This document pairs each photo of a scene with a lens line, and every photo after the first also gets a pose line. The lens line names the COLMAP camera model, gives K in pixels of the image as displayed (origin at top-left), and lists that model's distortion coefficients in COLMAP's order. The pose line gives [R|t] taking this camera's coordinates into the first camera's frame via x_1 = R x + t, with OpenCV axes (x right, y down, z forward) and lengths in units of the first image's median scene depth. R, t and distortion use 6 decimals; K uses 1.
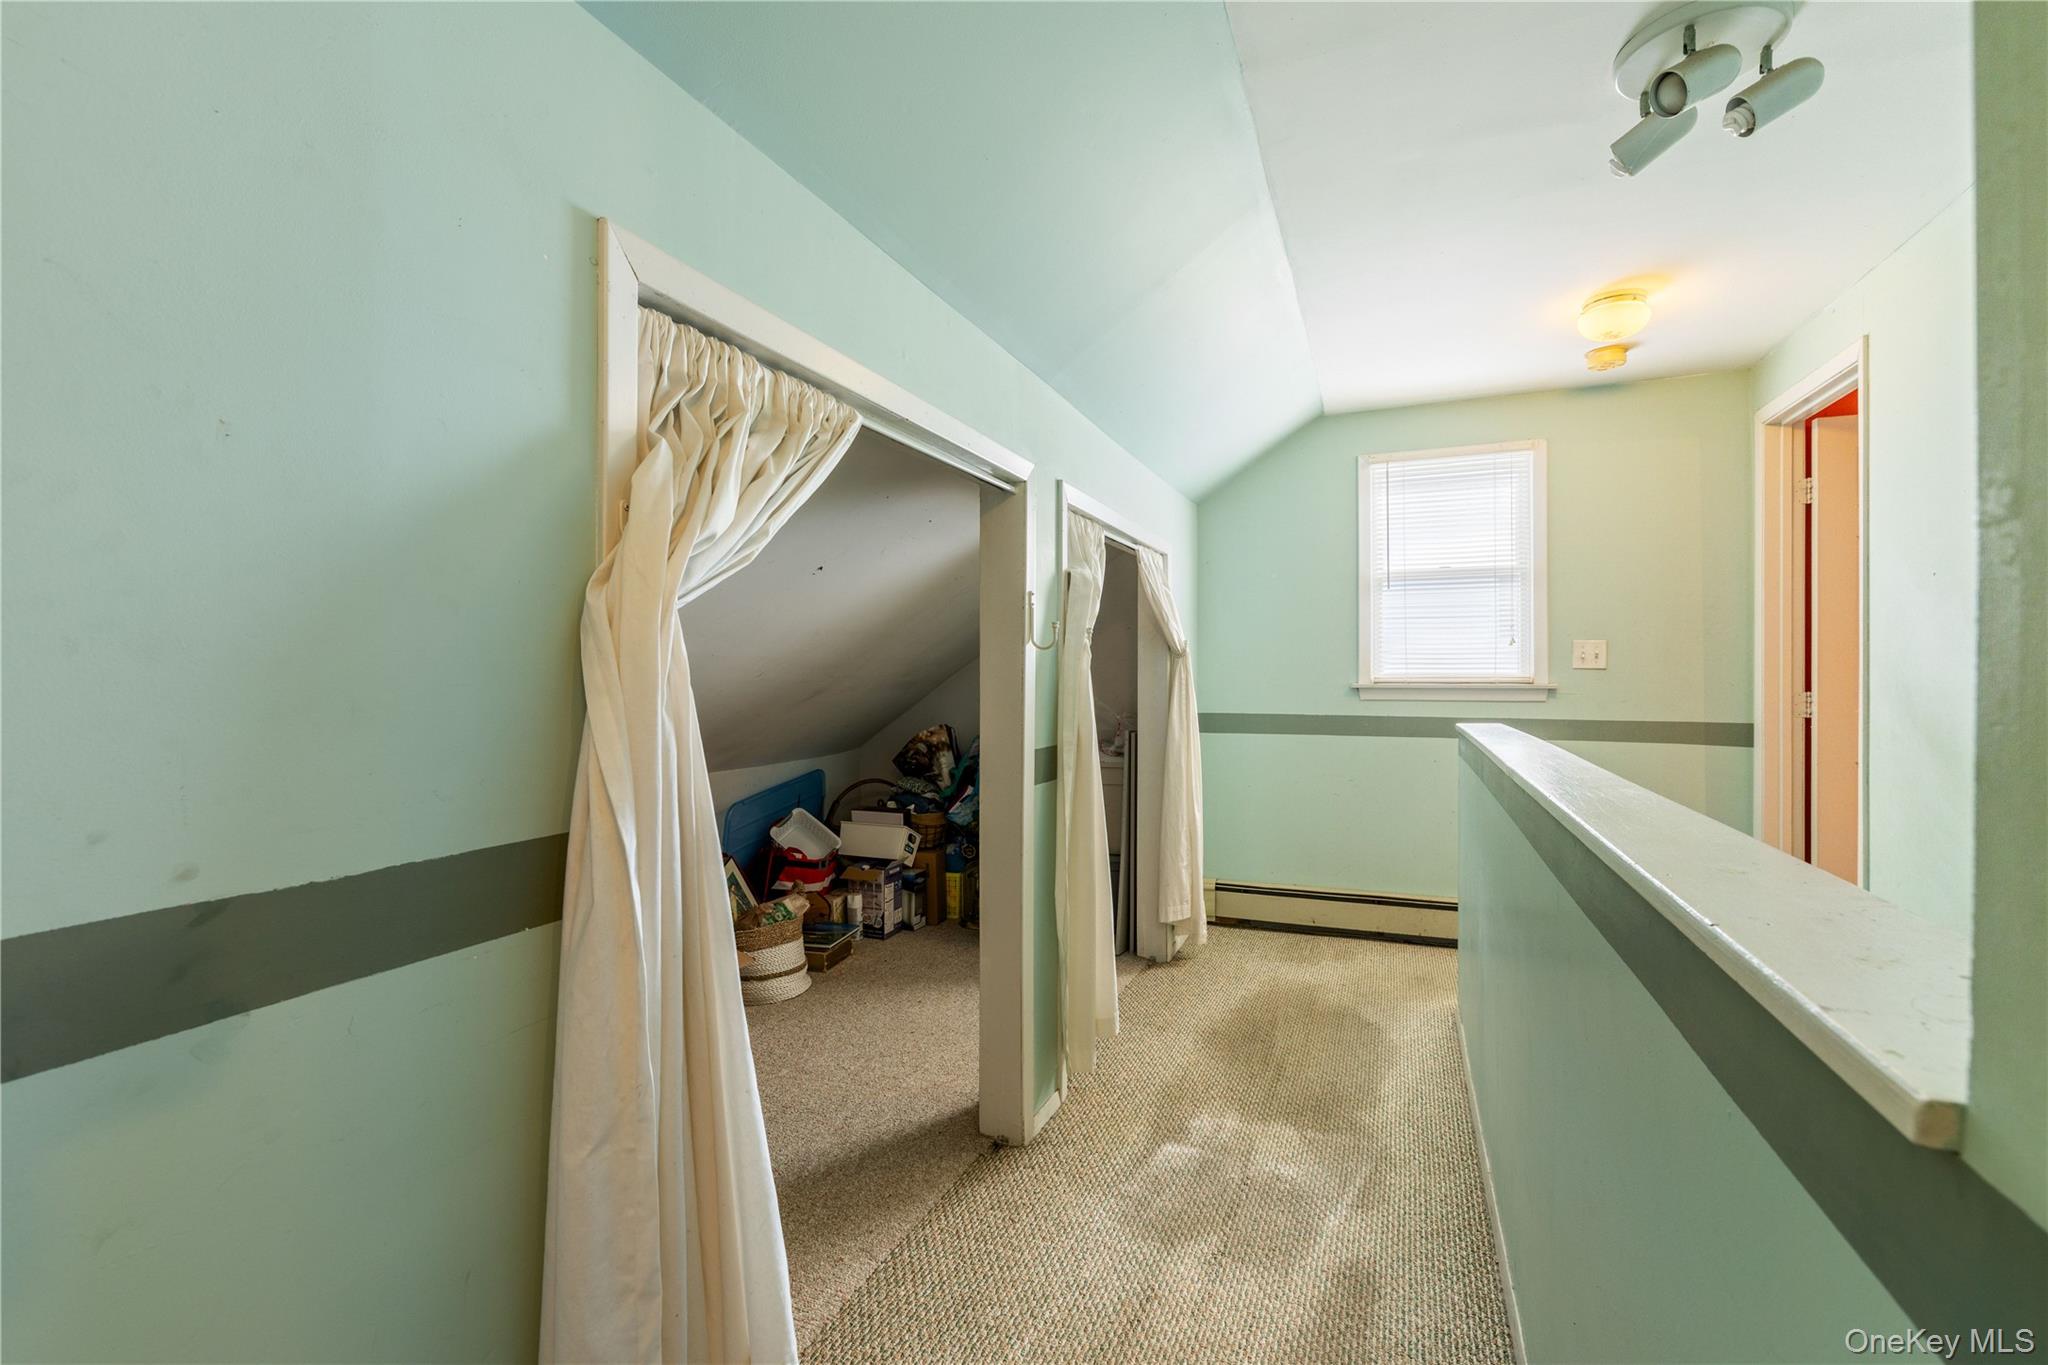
lens RADIAL K [[885.8, 0, 1025.4], [0, 885.8, 677.8], [0, 0, 1]] dist [-0.000579, 0.000966]
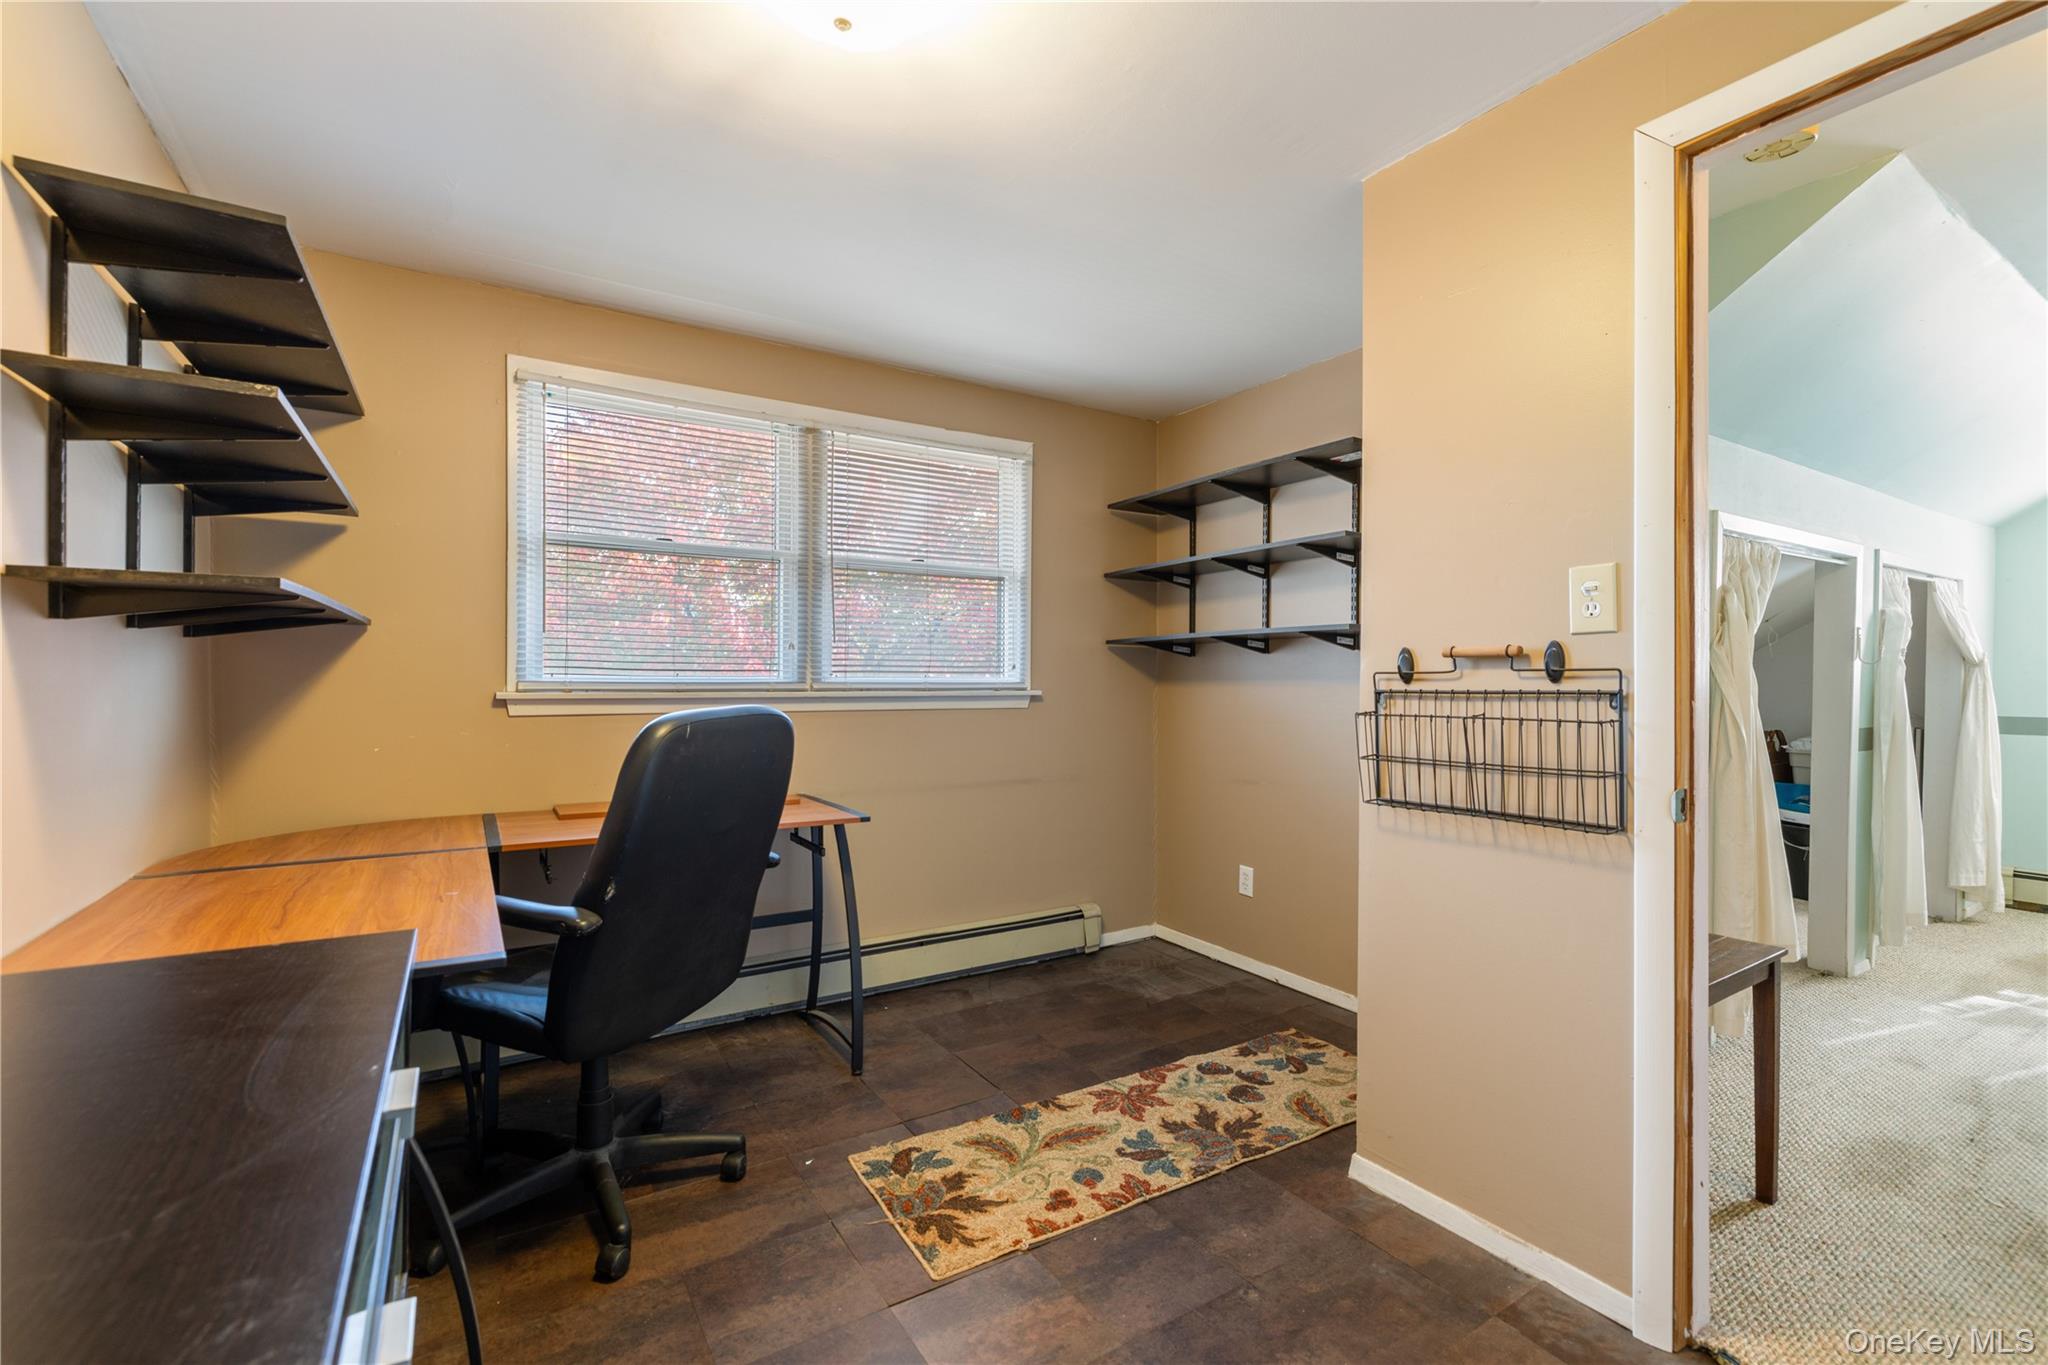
lens RADIAL K [[885.8, 0, 1023.3], [0, 885.8, 688.4], [0, 0, 1]] dist [-0.000579, 0.000966]
pose [[0.817250, 0.015412, -0.576077, -0.233644], [-0.011136, 0.999878, 0.010952, 0.008289], [0.576176, -0.002536, 0.817322, -0.888988]]
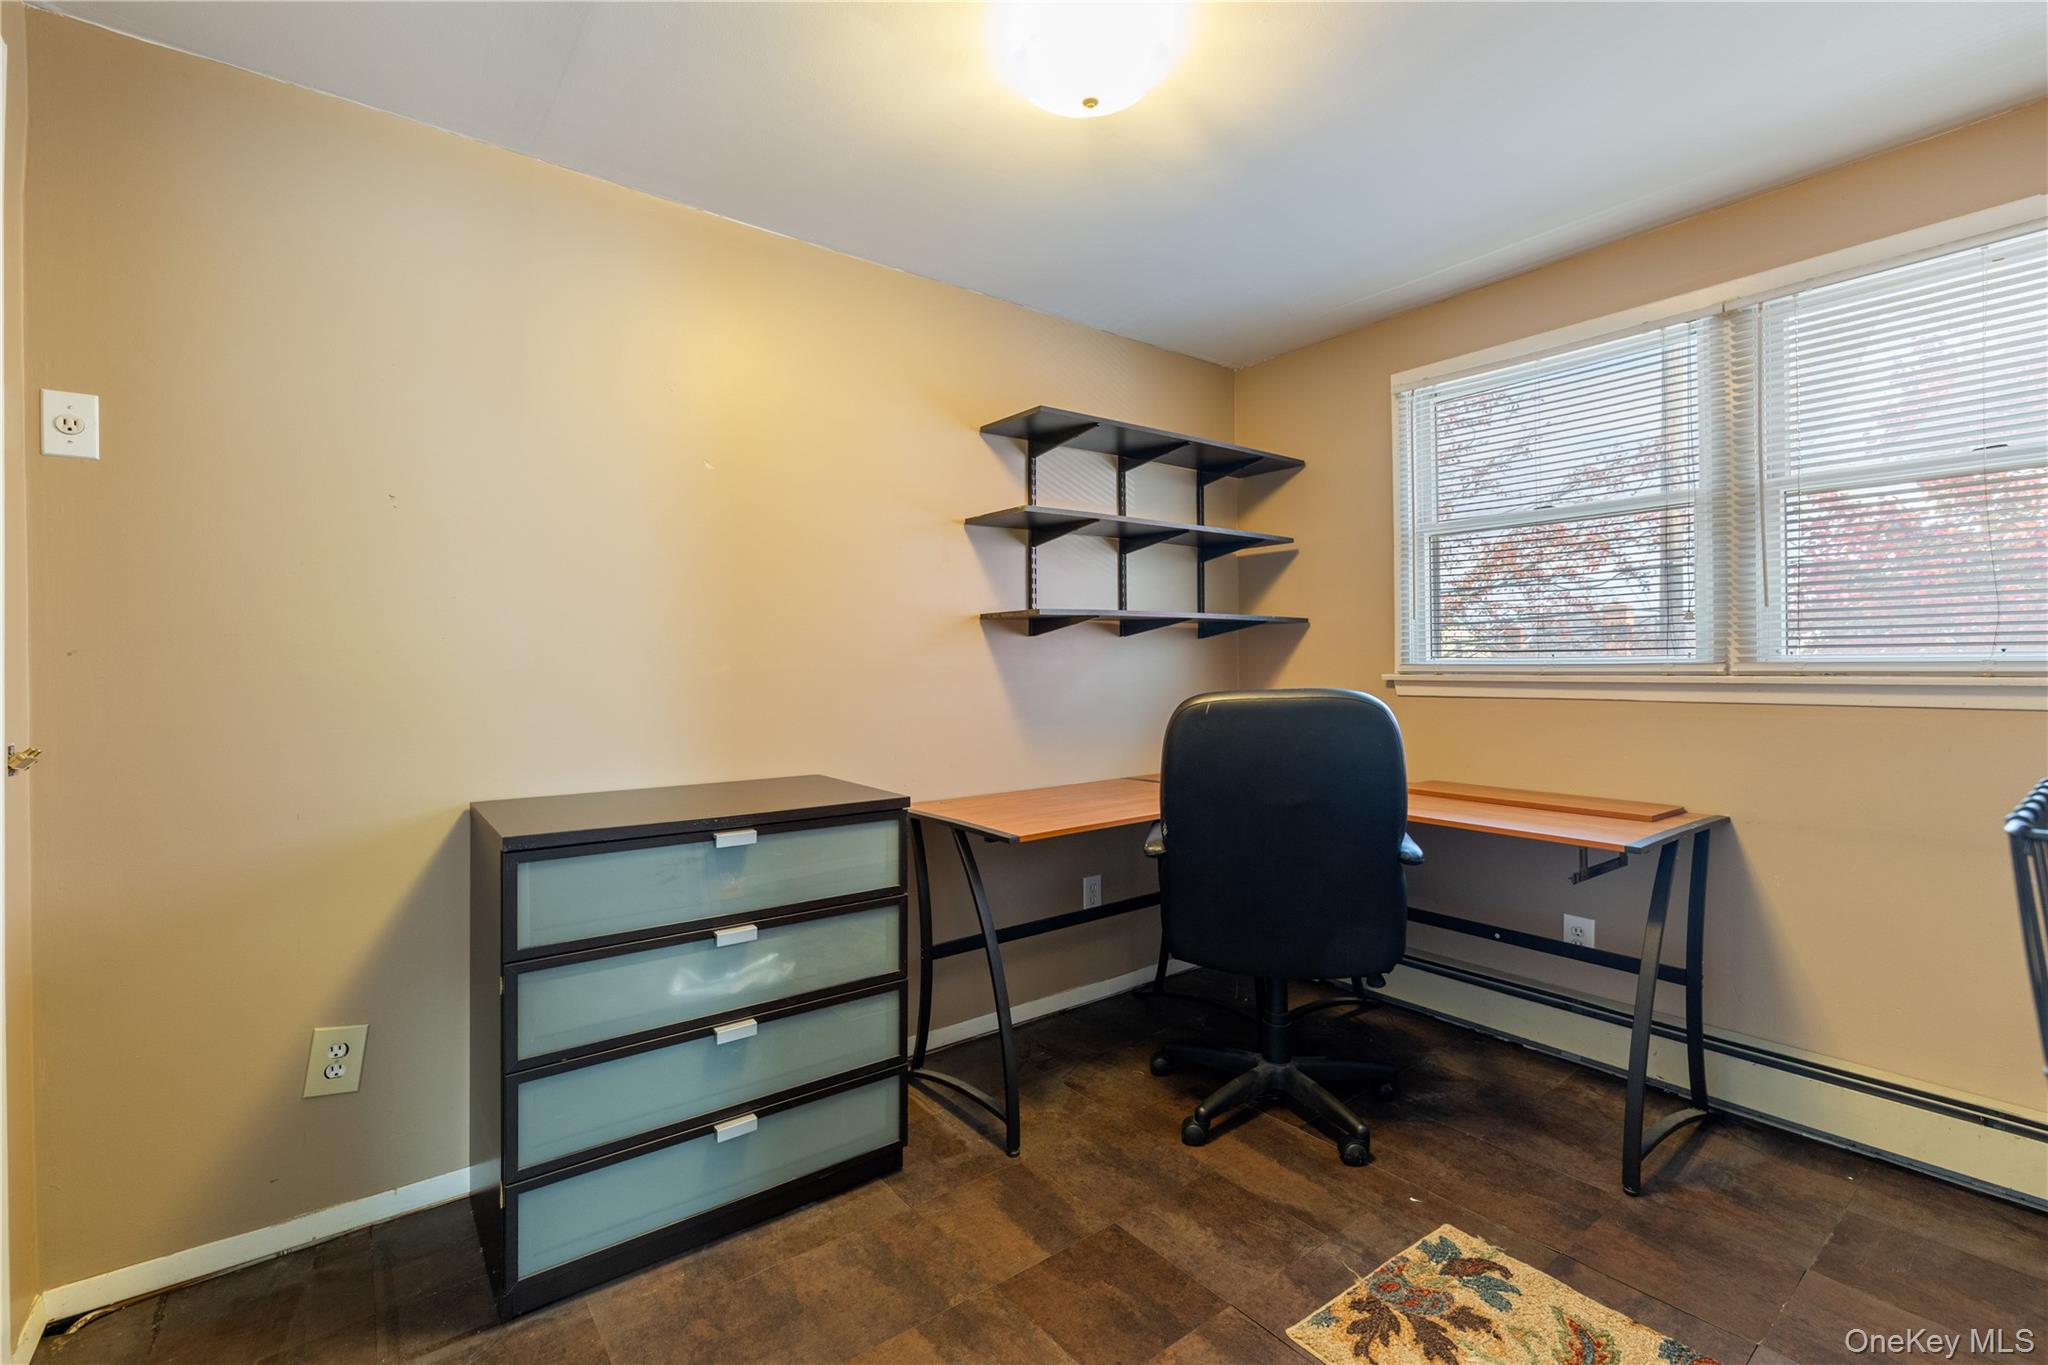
lens RADIAL K [[885.8, 0, 1023.5], [0, 885.8, 667.2], [0, 0, 1]] dist [-0.000579, 0.000966]
pose [[-0.490025, 0.012783, -0.871615, 0.361032], [0.008062, 0.999916, 0.010133, -0.000026], [0.871671, -0.002062, -0.490087, 1.379279]]
